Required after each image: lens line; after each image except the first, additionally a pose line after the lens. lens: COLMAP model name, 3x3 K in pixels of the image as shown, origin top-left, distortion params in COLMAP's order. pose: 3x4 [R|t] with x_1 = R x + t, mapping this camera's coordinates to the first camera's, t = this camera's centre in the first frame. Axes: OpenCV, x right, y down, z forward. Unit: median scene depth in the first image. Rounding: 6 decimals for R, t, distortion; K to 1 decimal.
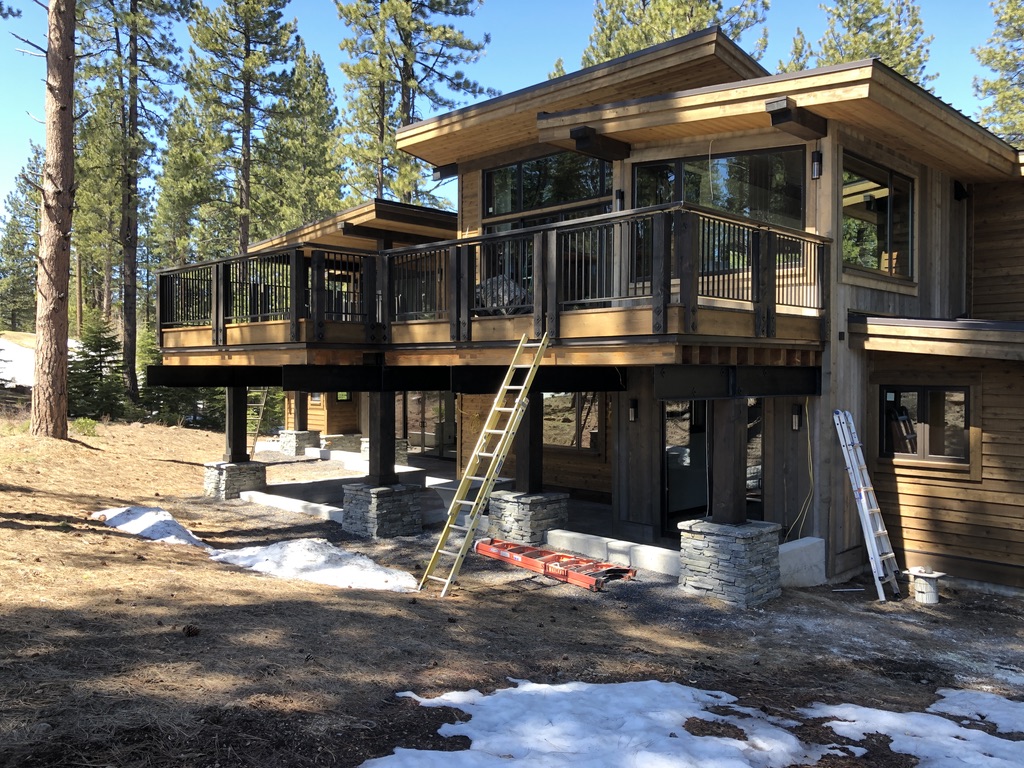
lens RADIAL K [[839.7, 0, 522.2], [0, 839.7, 384.7], [0, 0, 1]] dist [0.027468, -0.015276]
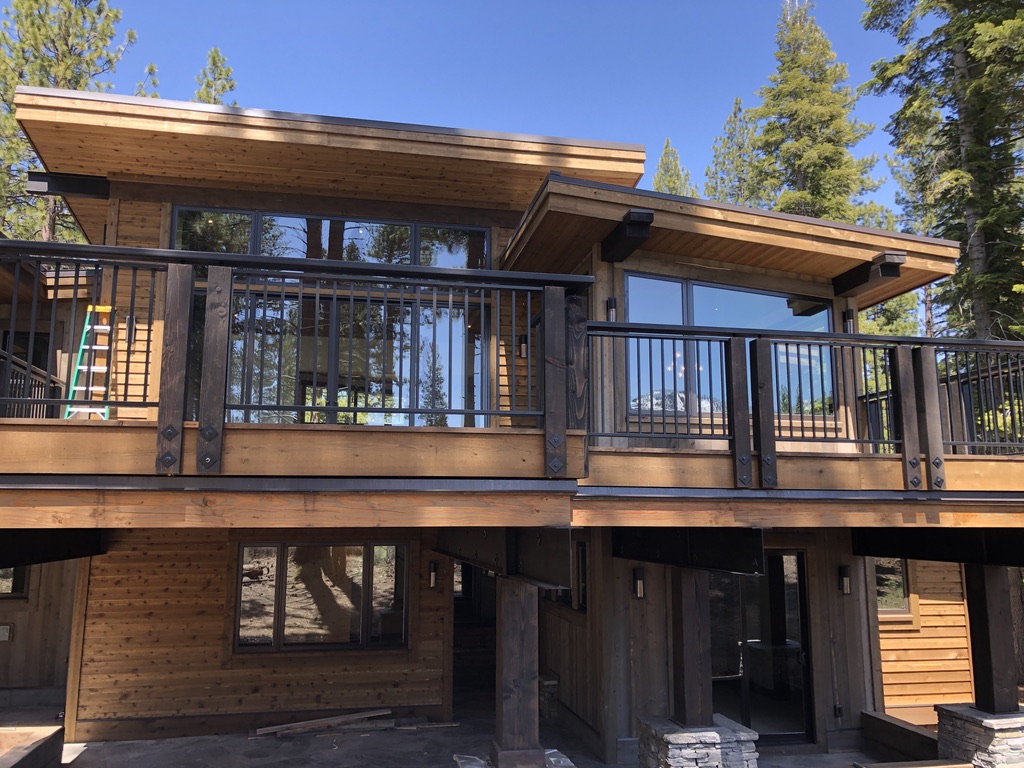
lens RADIAL K [[839.7, 0, 511.4], [0, 839.7, 386.5], [0, 0, 1]] dist [0.027468, -0.015276]
pose [[0.563153, 0.125494, 0.816768, -0.573394], [0.014919, 0.986696, -0.161890, -0.023088], [-0.826218, 0.103354, 0.553789, 0.648397]]
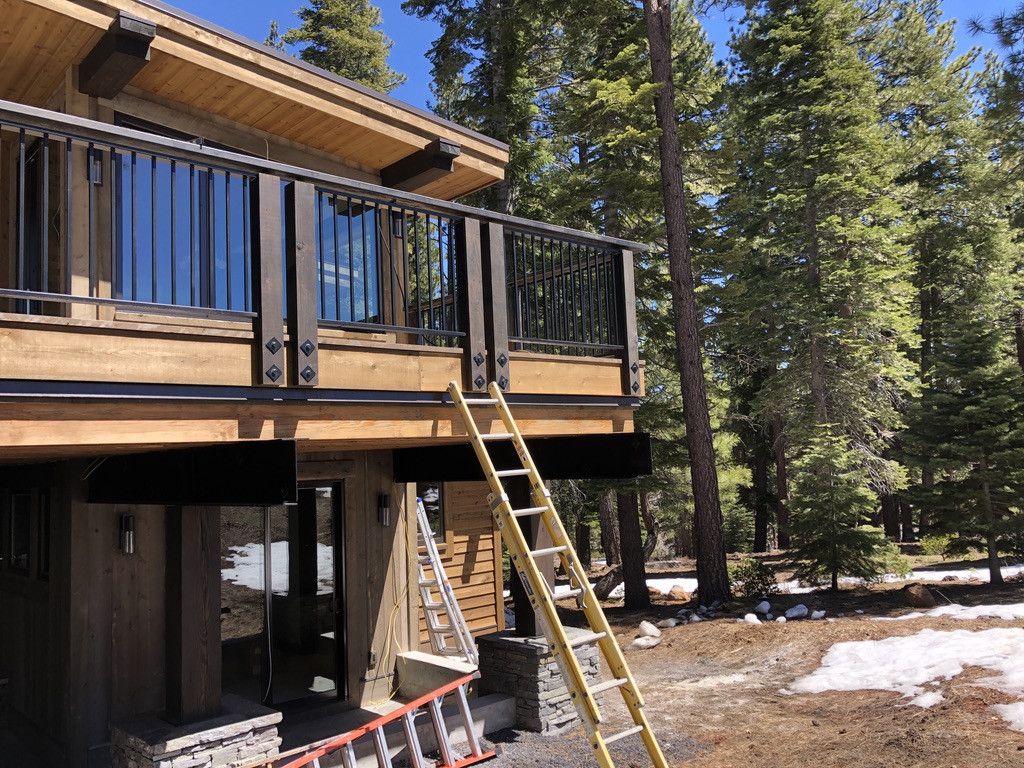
lens RADIAL K [[839.7, 0, 516.2], [0, 839.7, 387.0], [0, 0, 1]] dist [0.027468, -0.015276]
pose [[0.050921, 0.078620, 0.995603, -0.425139], [0.058500, 0.994950, -0.081560, -0.006567], [-0.996988, 0.062396, 0.046065, 0.699703]]
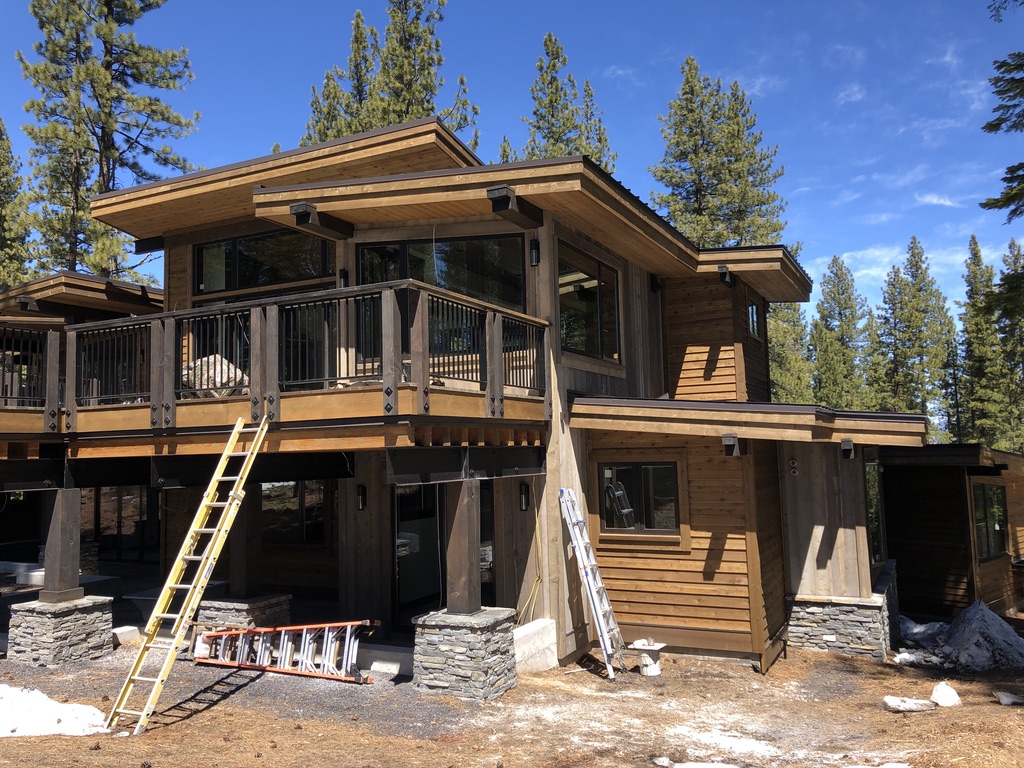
lens RADIAL K [[839.7, 0, 503.5], [0, 839.7, 378.9], [0, 0, 1]] dist [0.027468, -0.015276]
pose [[0.953490, -0.000793, 0.301423, -0.000135], [0.033317, 0.994147, -0.102775, -0.000395], [-0.299578, 0.108037, 0.947935, 0.037122]]
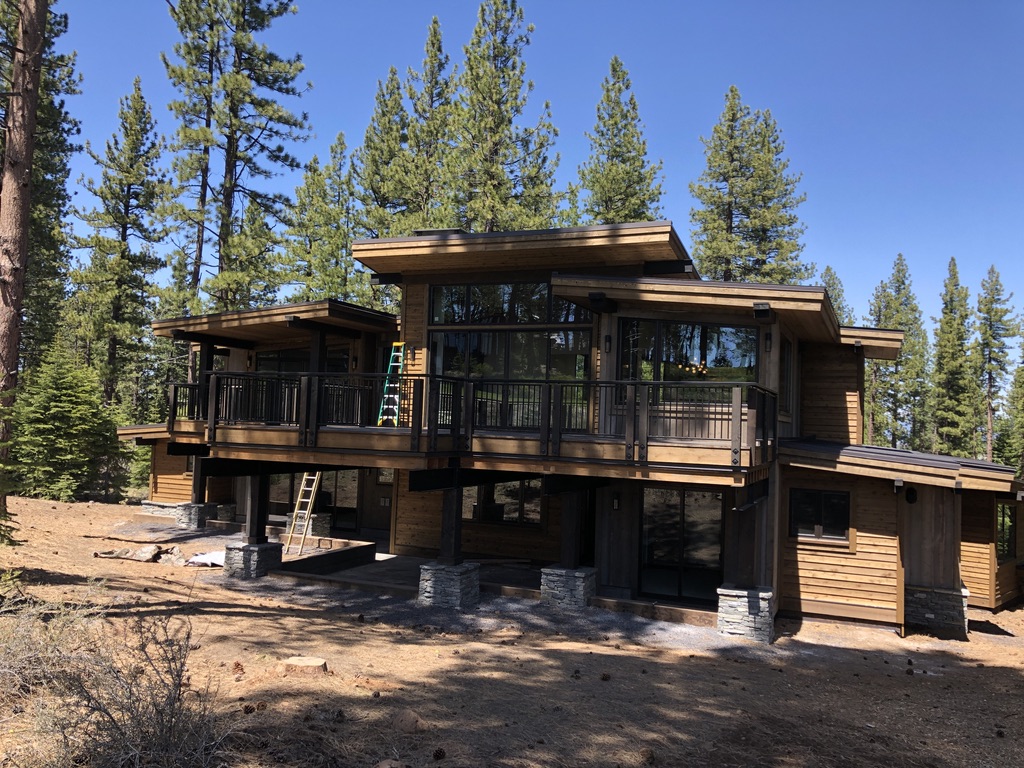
lens RADIAL K [[839.7, 0, 518.2], [0, 839.7, 393.0], [0, 0, 1]] dist [0.027468, -0.015276]
pose [[0.930801, 0.044780, 0.362772, -0.501695], [-0.028318, 0.998319, -0.050574, -0.068993], [-0.364427, 0.036801, 0.930504, -0.188352]]
